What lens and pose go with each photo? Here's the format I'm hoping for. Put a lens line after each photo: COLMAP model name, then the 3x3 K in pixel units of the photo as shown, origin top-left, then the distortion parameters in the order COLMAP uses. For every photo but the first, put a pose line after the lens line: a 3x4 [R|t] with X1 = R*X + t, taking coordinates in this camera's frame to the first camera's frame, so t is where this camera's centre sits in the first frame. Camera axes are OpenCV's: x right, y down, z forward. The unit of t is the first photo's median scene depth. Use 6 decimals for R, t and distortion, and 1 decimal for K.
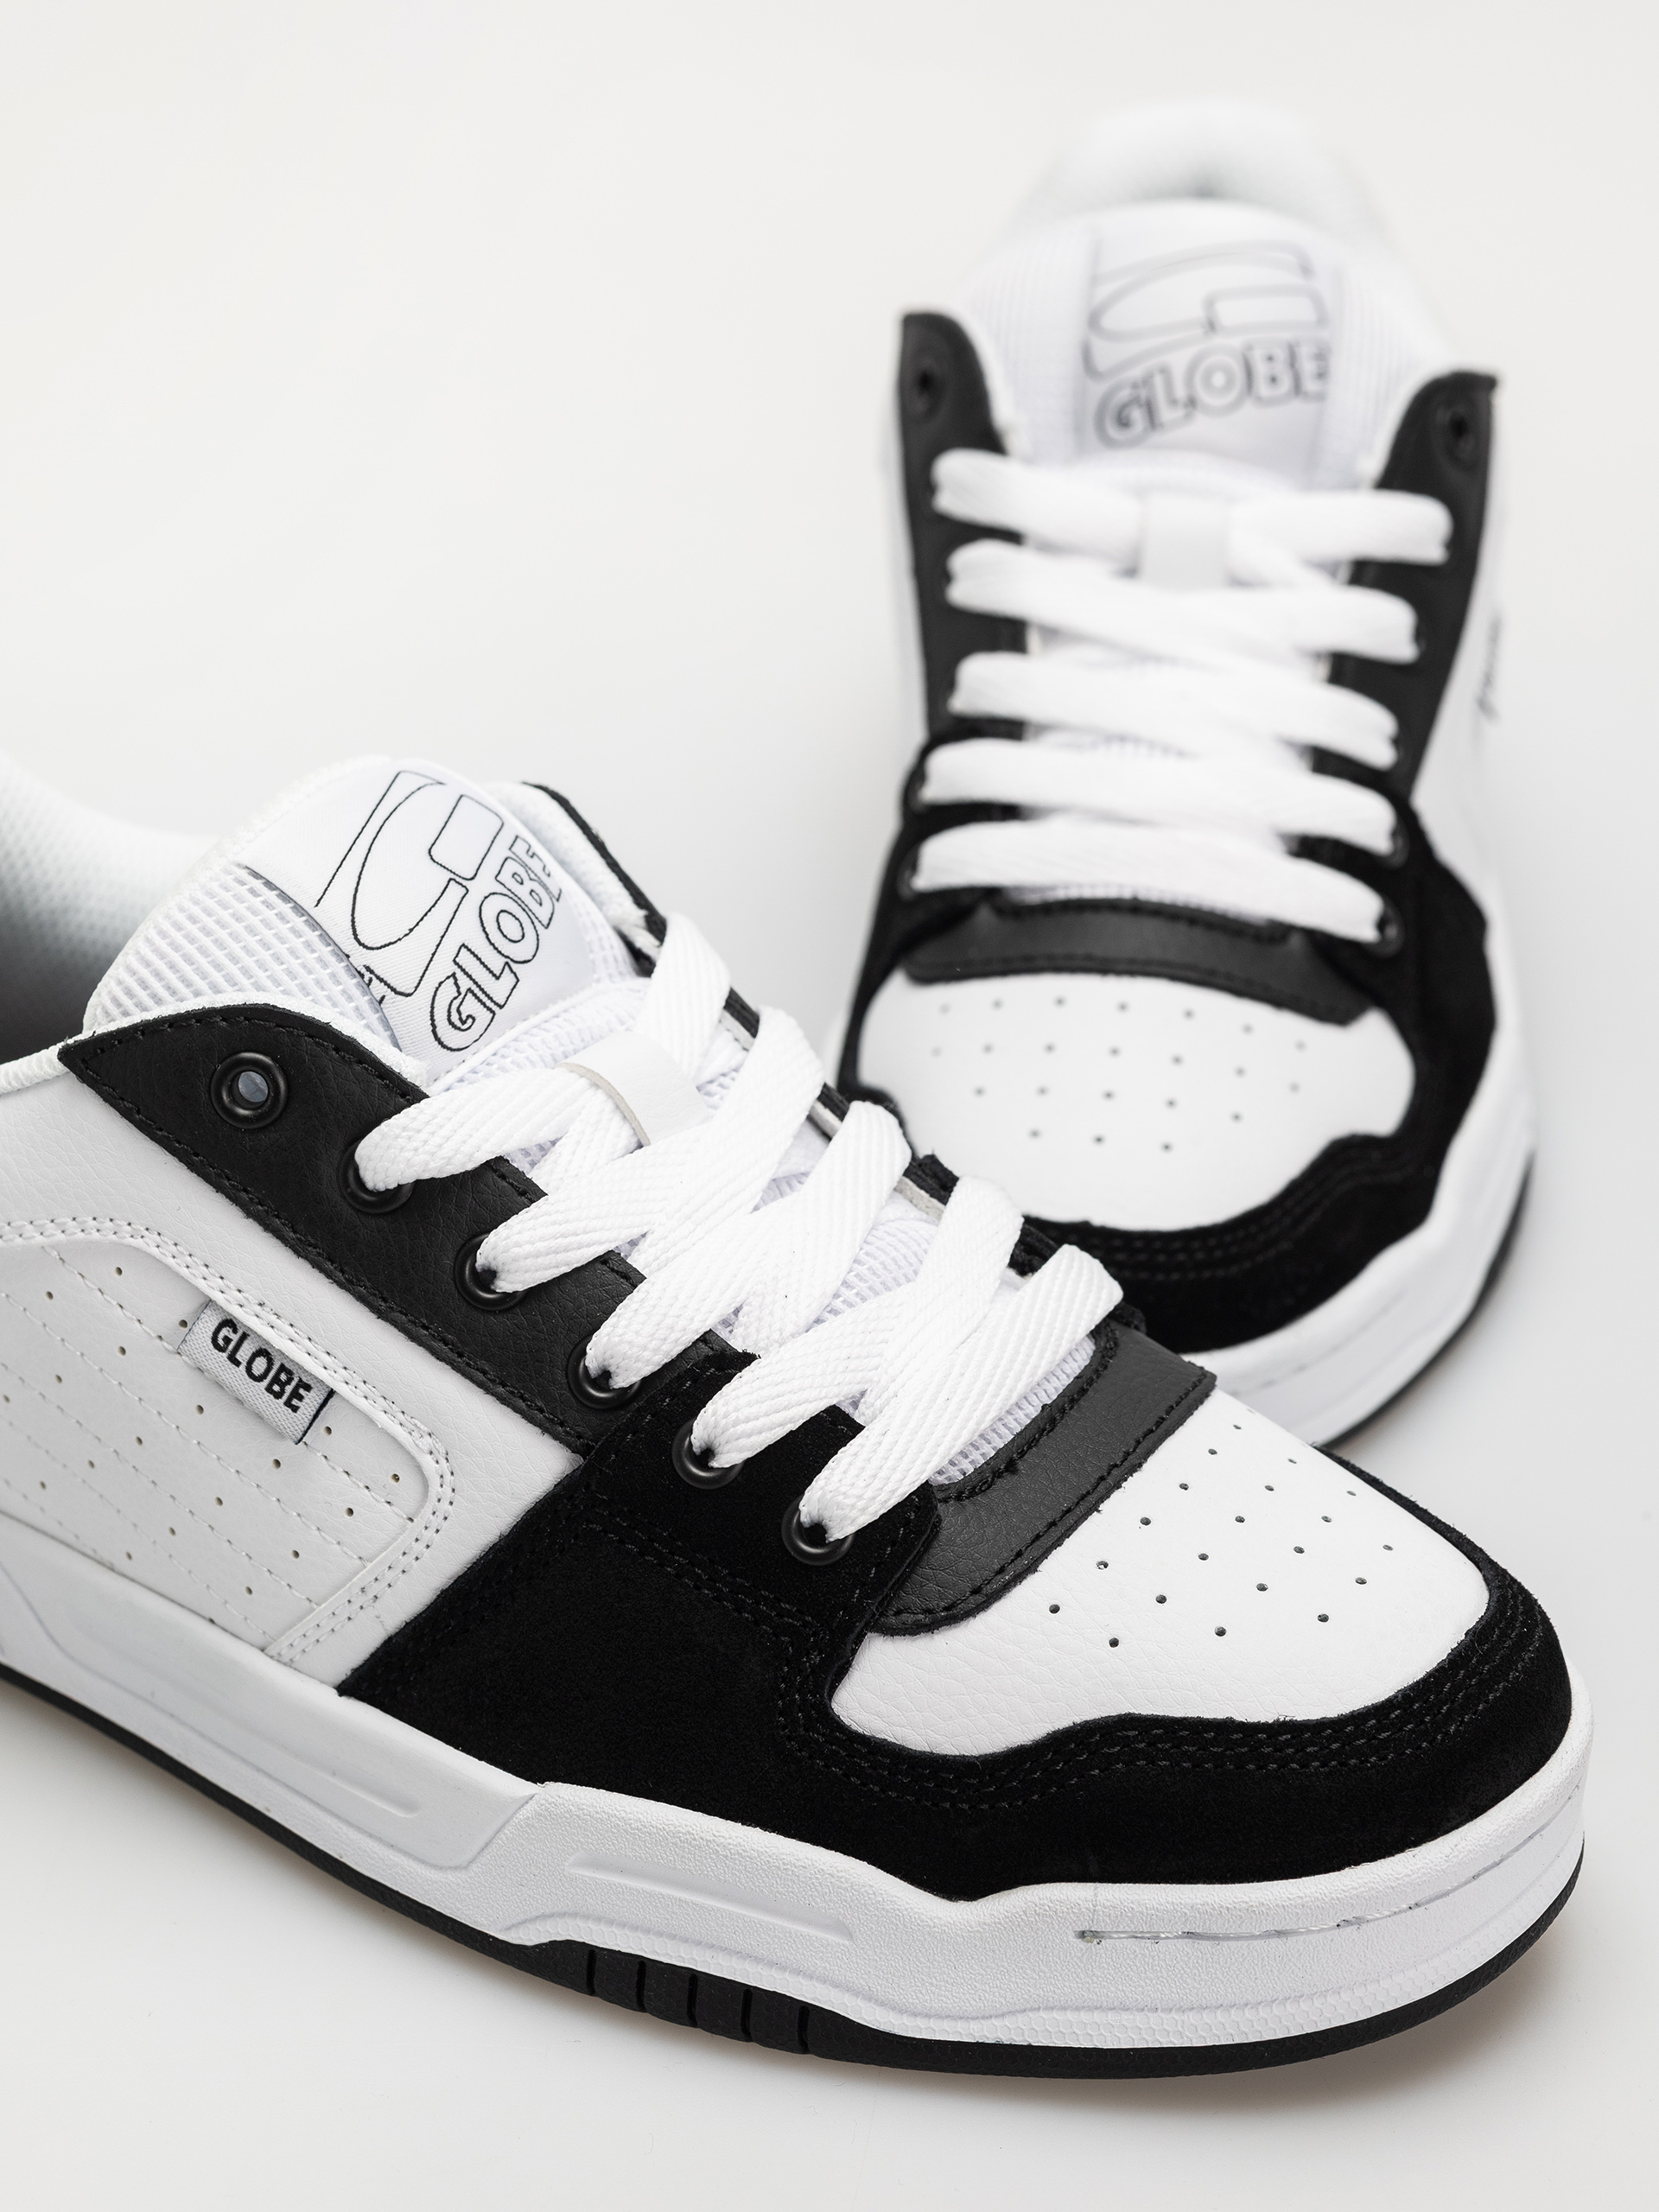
lens RADIAL K [[5814.7, 0, 829.3], [0, 5814.7, 1106.3], [0, 0, 1]] dist [-0.103617, 0.000000]
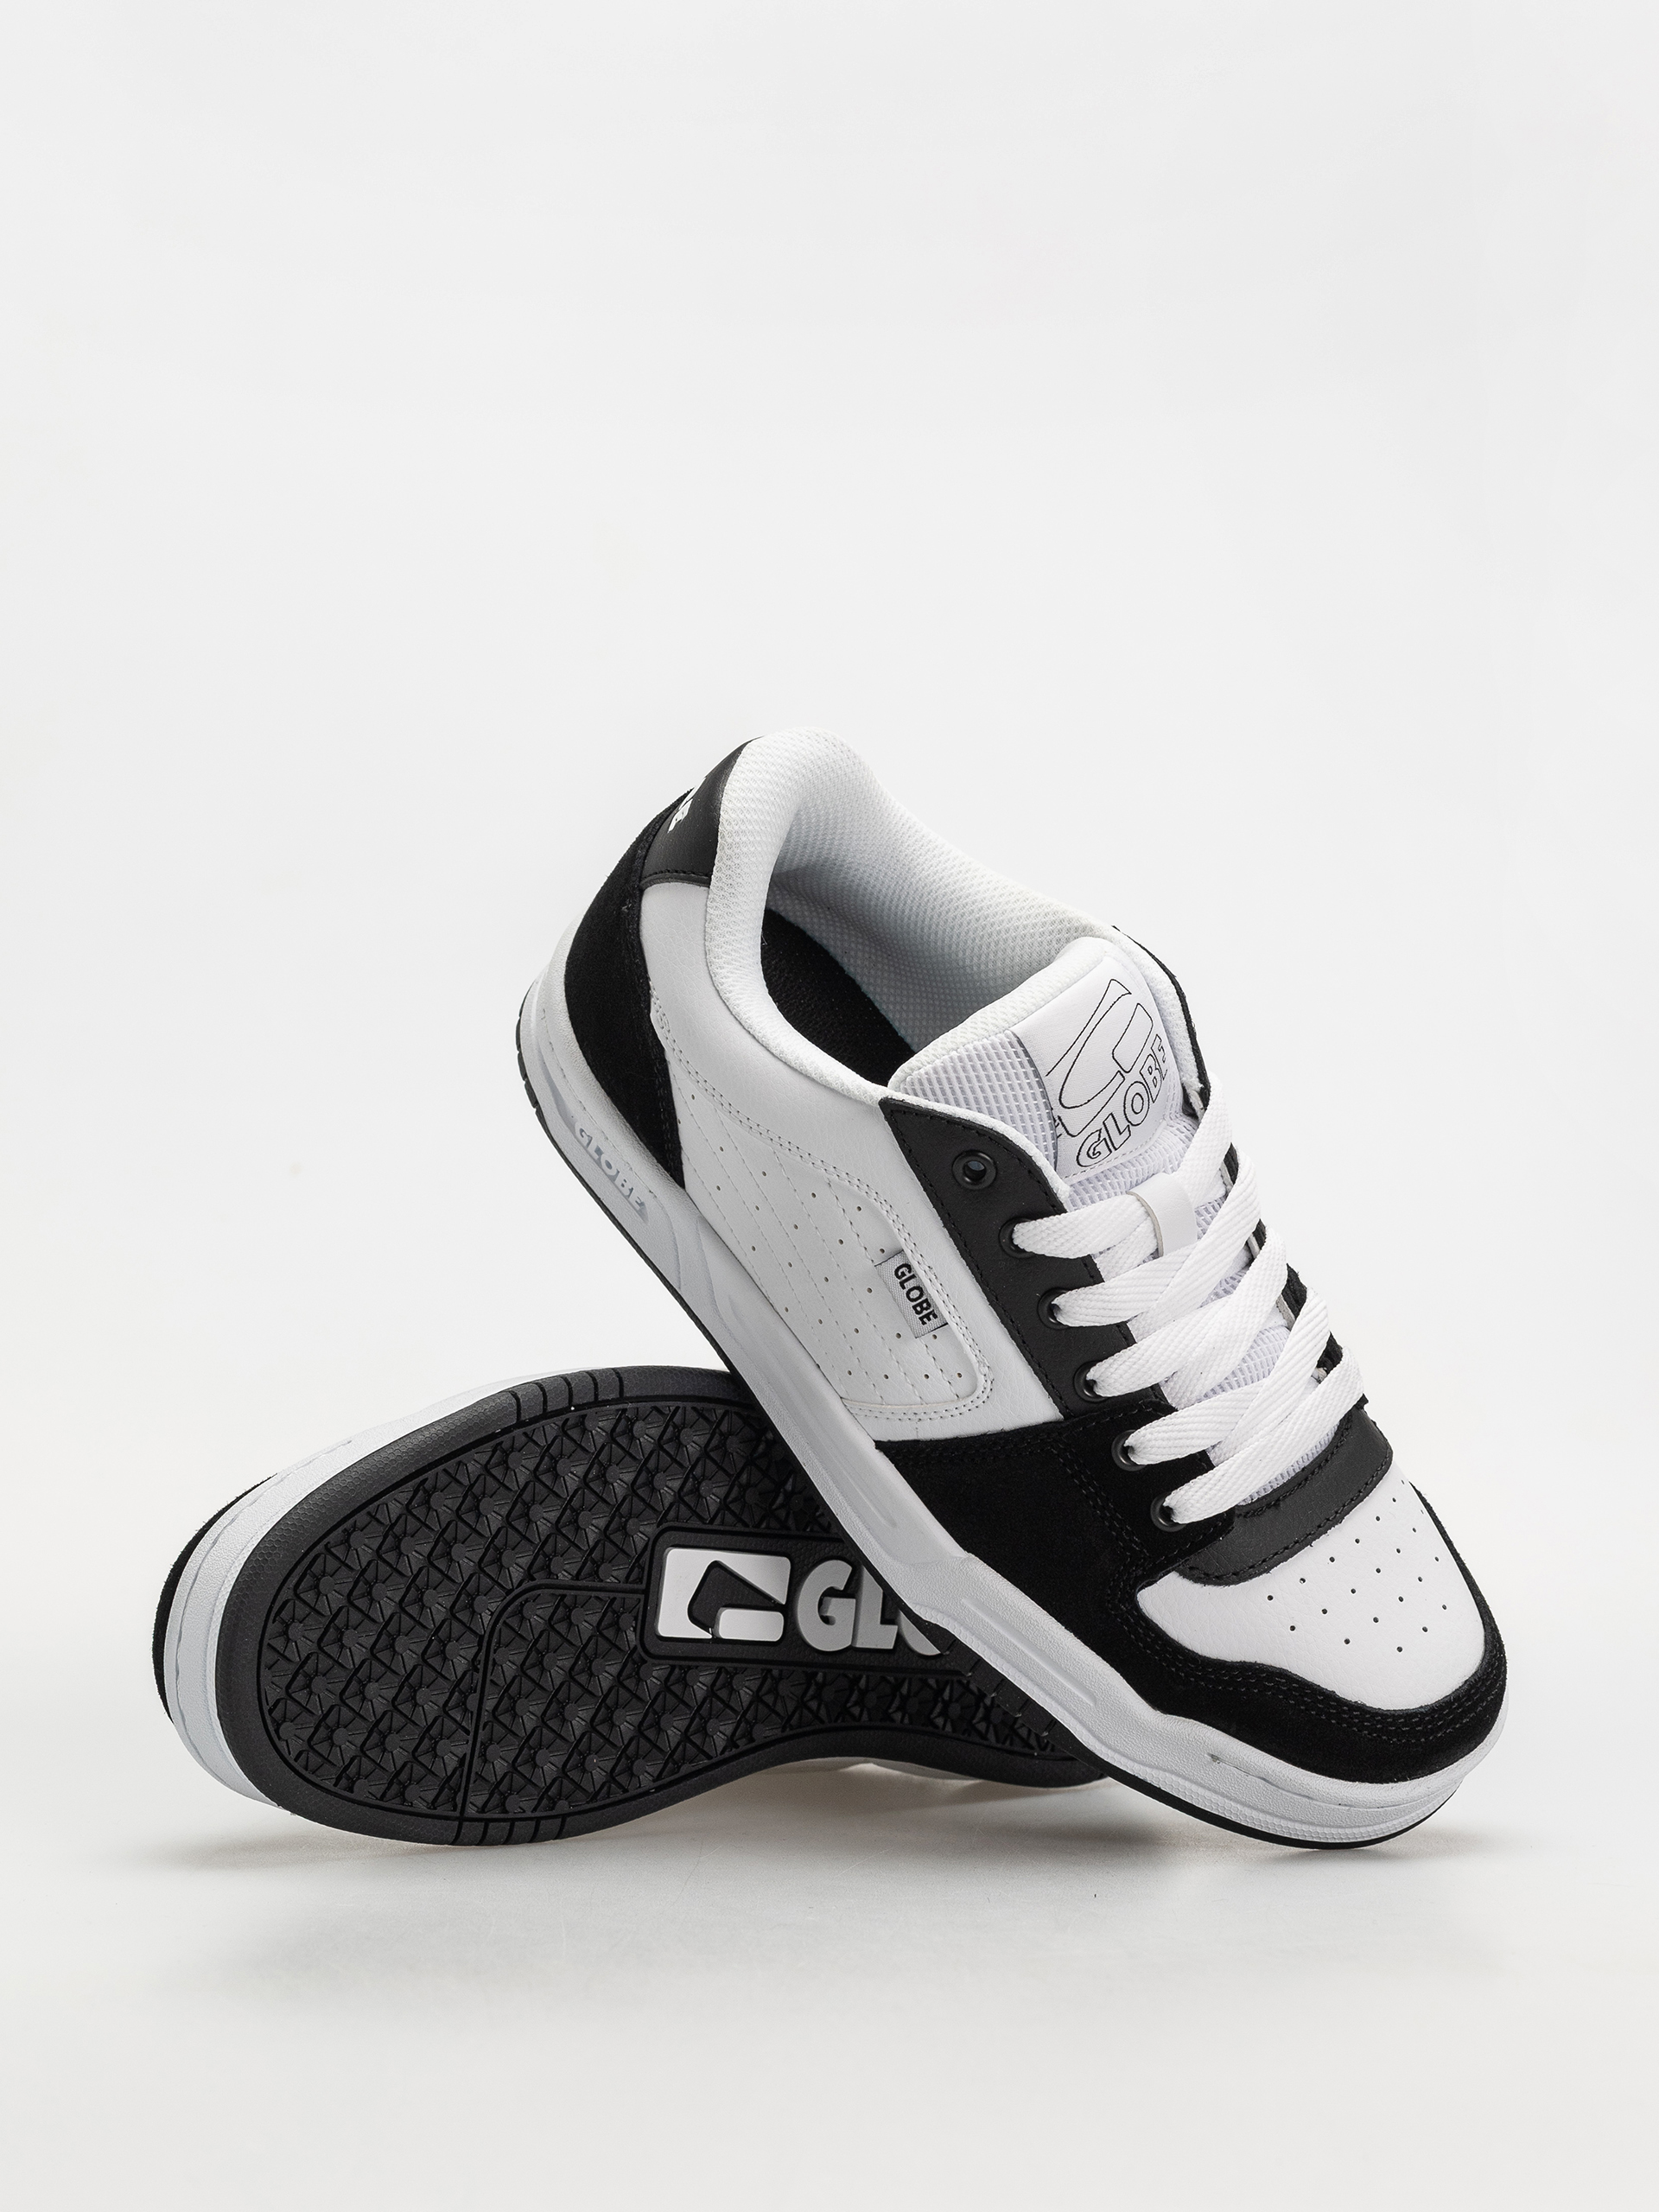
lens RADIAL K [[5814.7, 0, 829.5], [0, 5814.7, 1105.8], [0, 0, 1]] dist [-0.103617, 0.000000]
pose [[0.919751, 0.368401, 0.135421, -0.383491], [-0.392498, 0.865050, 0.312464, -0.550007], [-0.002034, -0.340542, 0.940227, -0.652784]]
